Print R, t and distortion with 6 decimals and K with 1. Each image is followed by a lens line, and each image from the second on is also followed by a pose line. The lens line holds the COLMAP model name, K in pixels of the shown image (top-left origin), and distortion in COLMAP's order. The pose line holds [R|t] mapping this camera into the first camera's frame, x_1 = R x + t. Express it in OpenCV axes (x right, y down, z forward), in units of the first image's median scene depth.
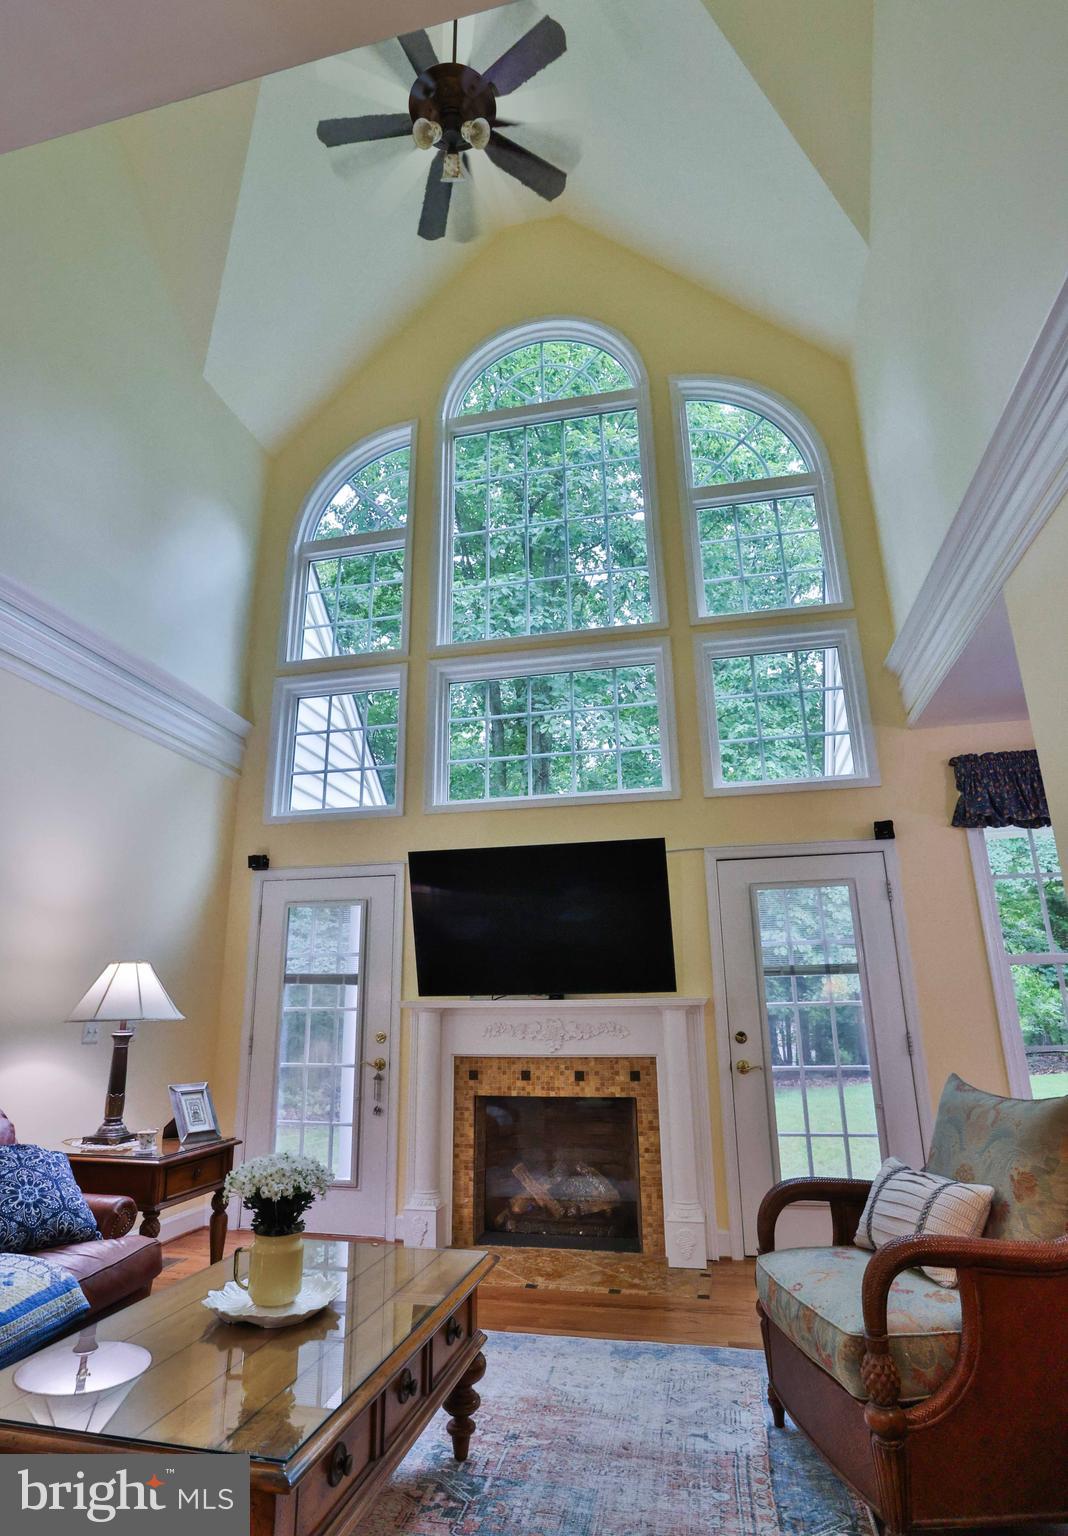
lens RADIAL K [[821.2, 0, 532.2], [0, 821.2, 742.5], [0, 0, 1]] dist [-0.046413, 0.002272]
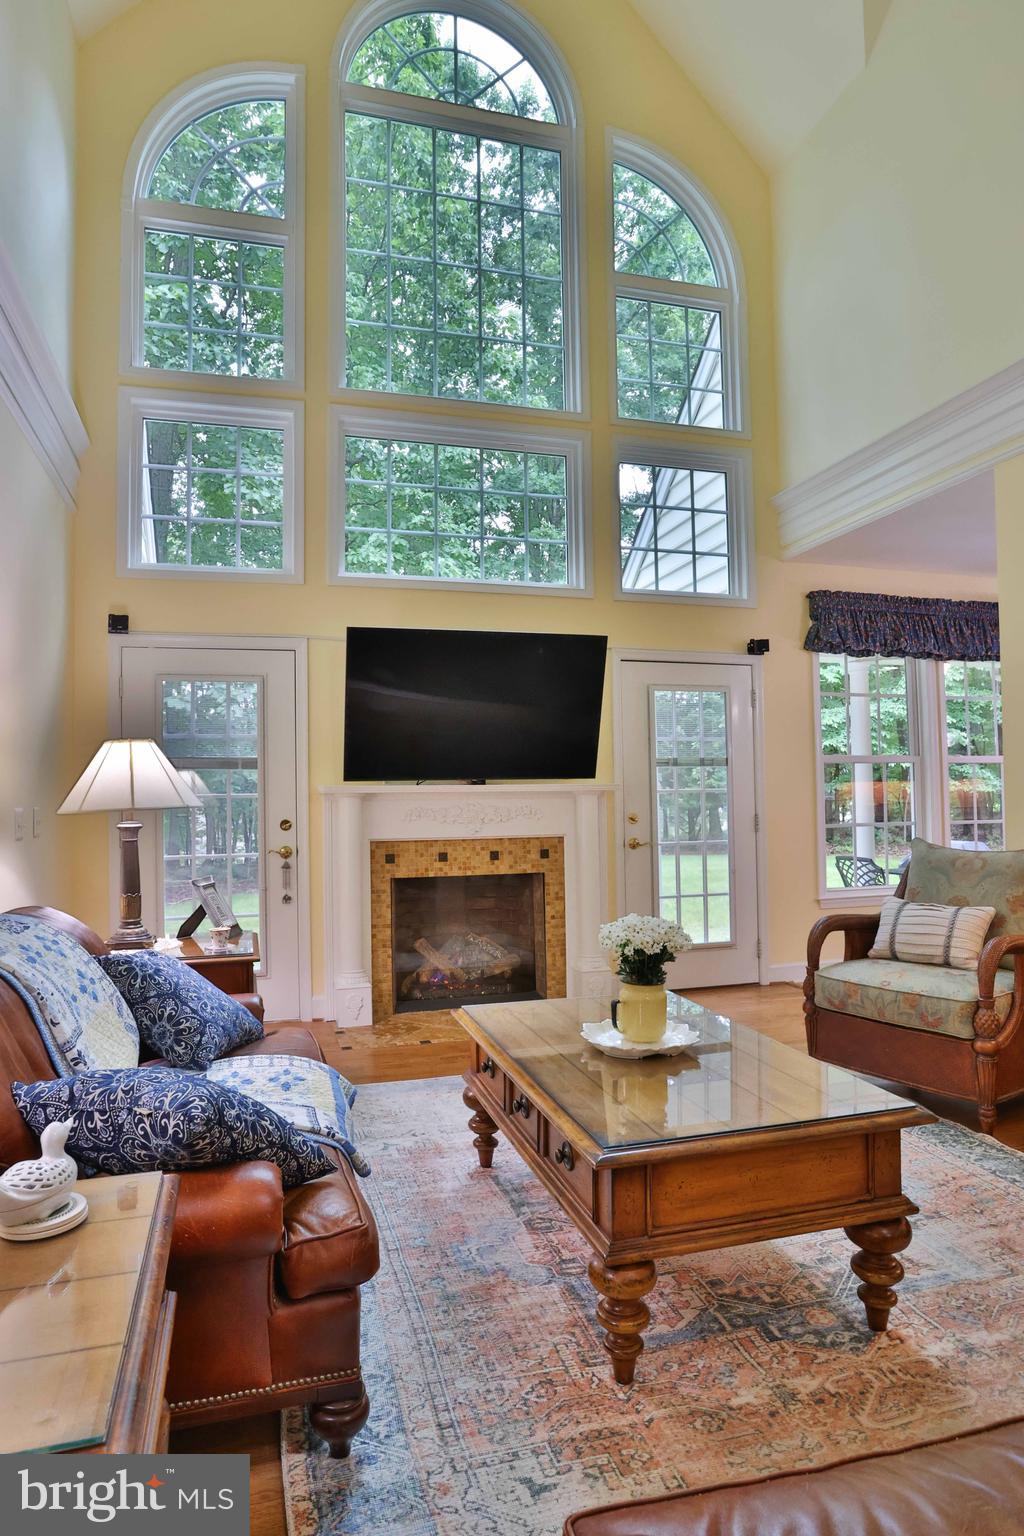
lens RADIAL K [[870.2, 0, 512.0], [0, 870.2, 768.0], [0, 0, 1]] dist [-0.051449, 0.001836]
pose [[0.873359, 0.014881, 0.486849, -0.469563], [-0.146006, 0.961568, 0.232529, 0.037737], [-0.464678, -0.274165, 0.841967, 0.079095]]
